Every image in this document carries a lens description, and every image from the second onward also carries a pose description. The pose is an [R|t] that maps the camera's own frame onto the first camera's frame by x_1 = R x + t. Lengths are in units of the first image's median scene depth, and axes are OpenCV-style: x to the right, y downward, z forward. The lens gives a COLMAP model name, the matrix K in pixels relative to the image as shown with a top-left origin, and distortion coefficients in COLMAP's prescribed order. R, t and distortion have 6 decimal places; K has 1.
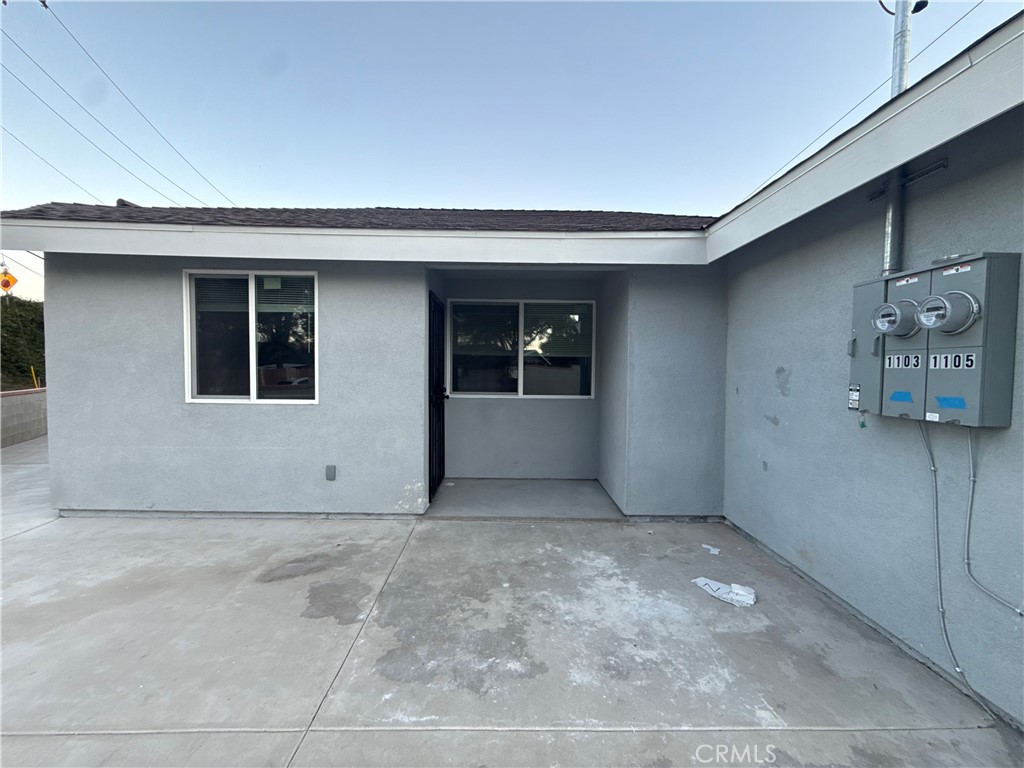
lens RADIAL K [[410.4, 0, 511.6], [0, 410.4, 383.4], [0, 0, 1]] dist [-0.000201, -0.000298]
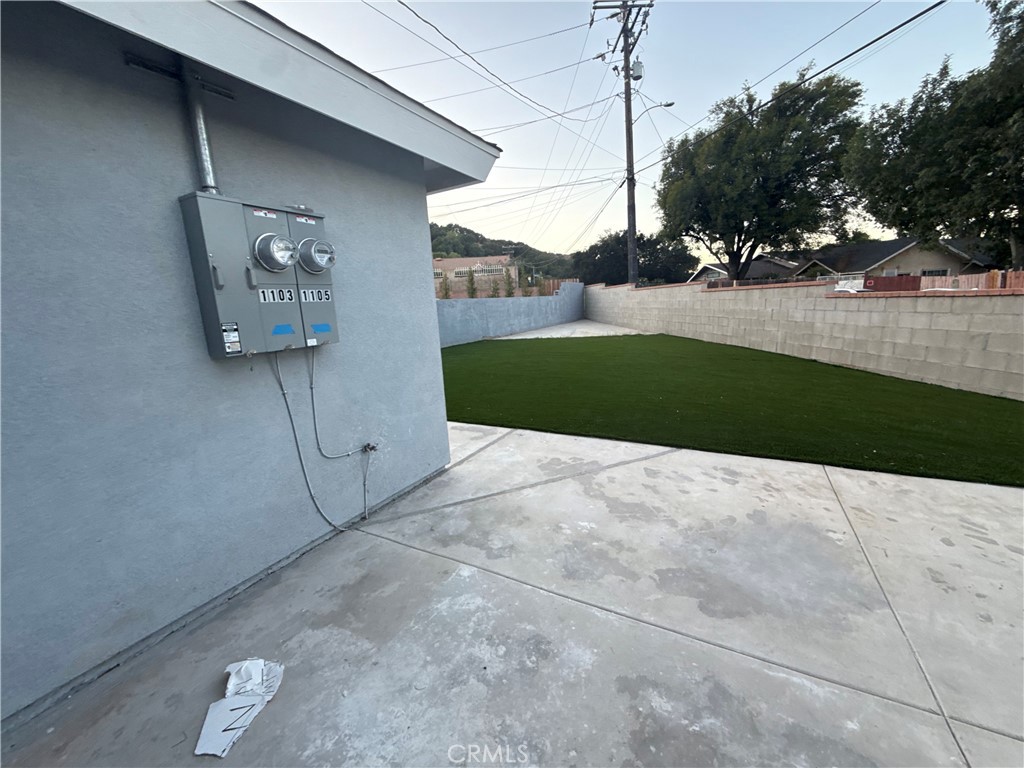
lens RADIAL K [[410.4, 0, 511.2], [0, 410.4, 385.0], [0, 0, 1]] dist [-0.000201, -0.000298]
pose [[-0.867983, -0.066771, 0.492085, -0.083957], [0.059197, 0.969941, 0.236029, -0.043909], [-0.493053, 0.233999, -0.837940, 1.635200]]
